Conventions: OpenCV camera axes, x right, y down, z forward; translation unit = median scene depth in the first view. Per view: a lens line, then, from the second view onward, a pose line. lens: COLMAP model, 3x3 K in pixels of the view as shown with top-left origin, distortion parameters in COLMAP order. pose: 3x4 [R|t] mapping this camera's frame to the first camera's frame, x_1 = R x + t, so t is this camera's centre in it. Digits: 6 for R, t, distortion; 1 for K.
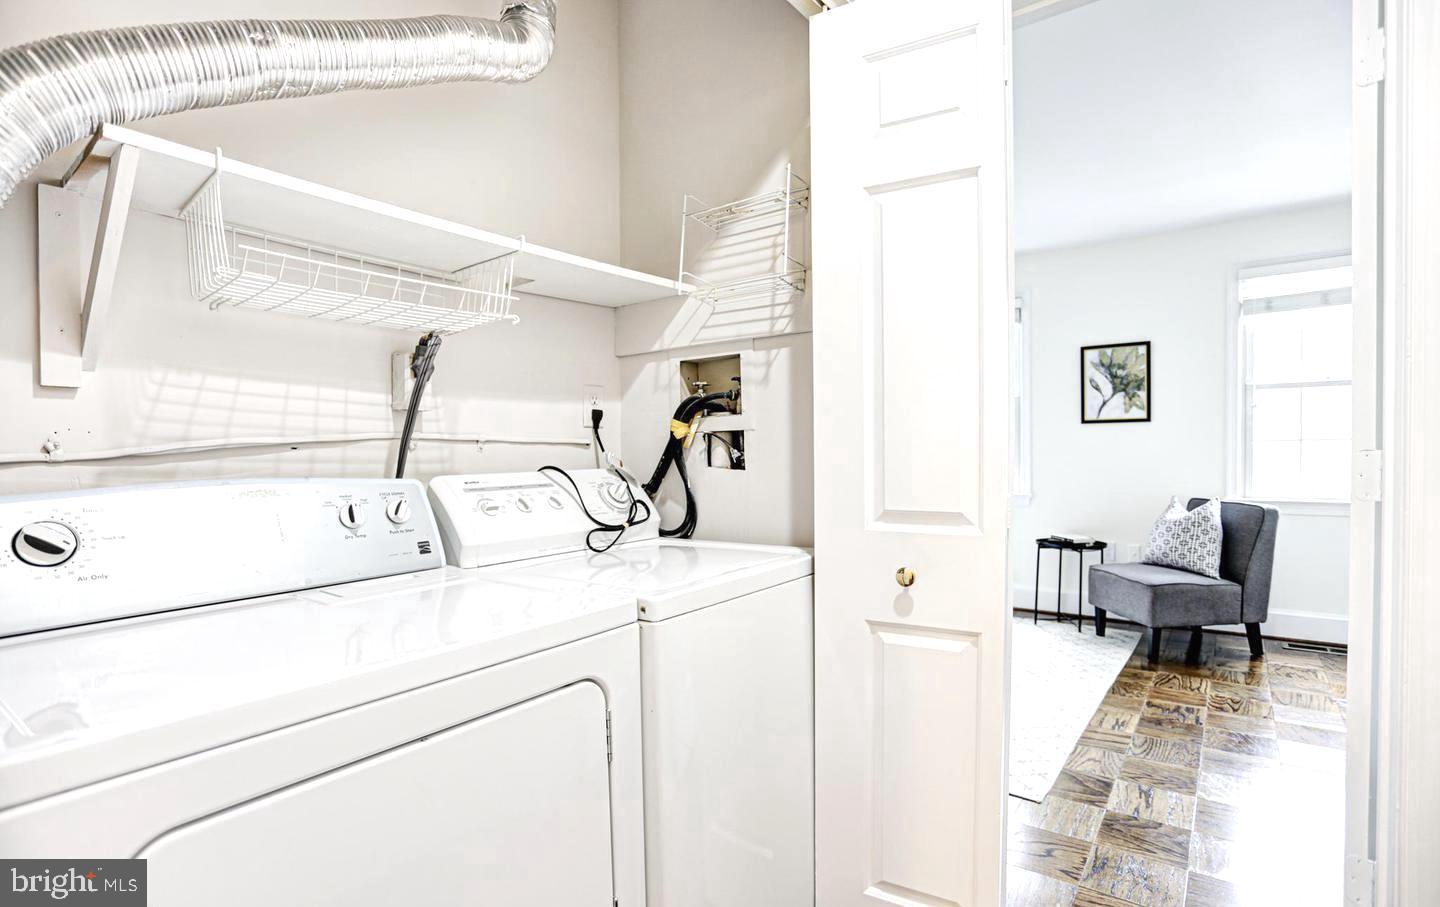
lens RADIAL K [[710.0, 0, 720.5], [0, 710.0, 463.4], [0, 0, 1]] dist [-0.065651, 0.034085]
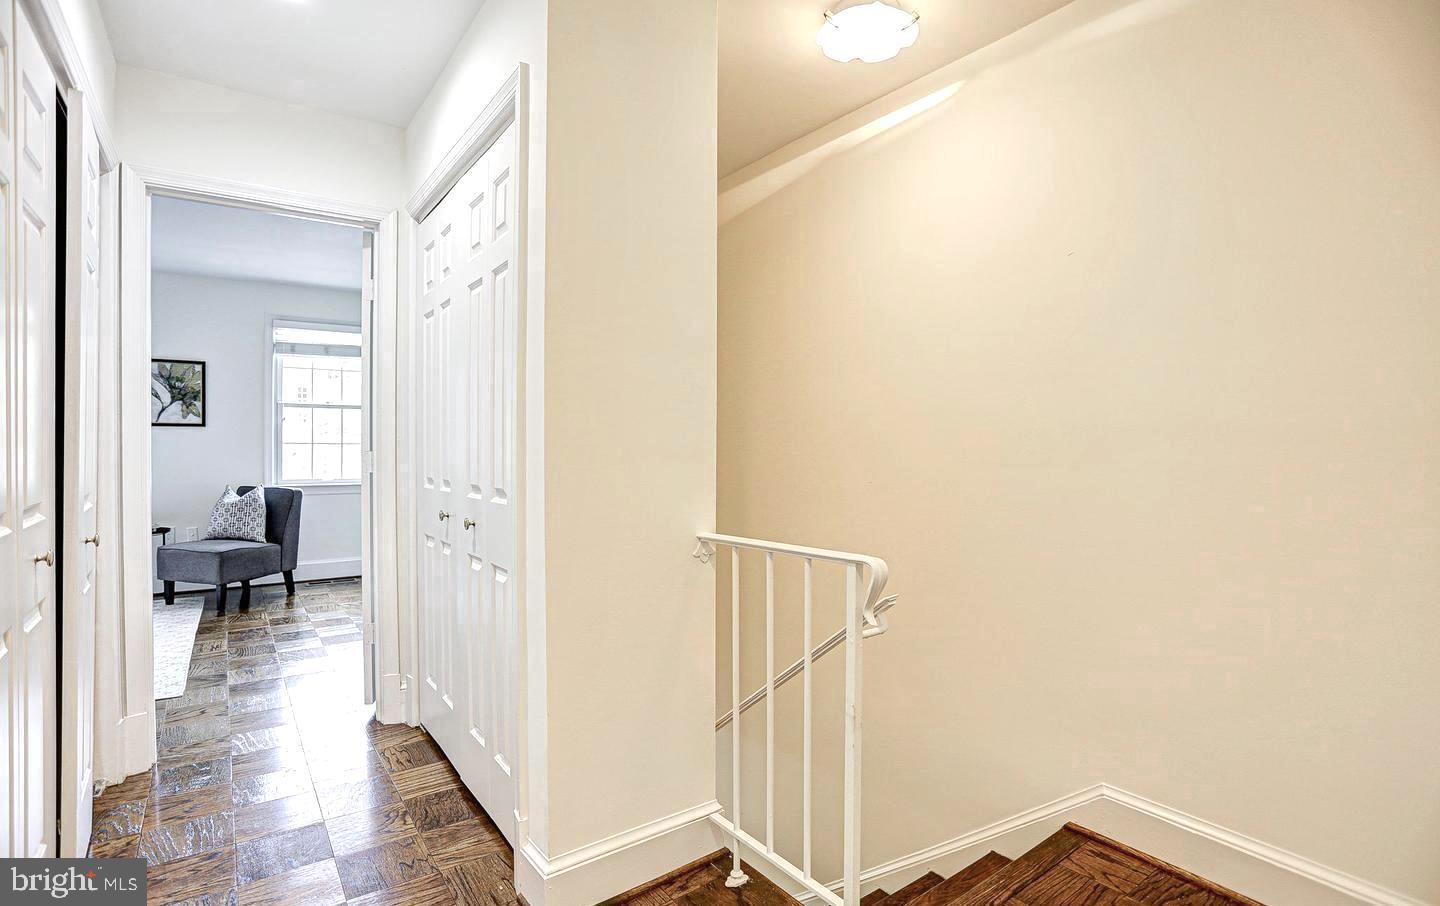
lens RADIAL K [[710.0, 0, 720.5], [0, 710.0, 462.9], [0, 0, 1]] dist [-0.065651, 0.034085]
pose [[0.302715, -0.009412, 0.953035, -0.315214], [0.005041, 0.999953, 0.008274, -0.000730], [-0.953068, 0.002300, 0.302748, -0.281661]]
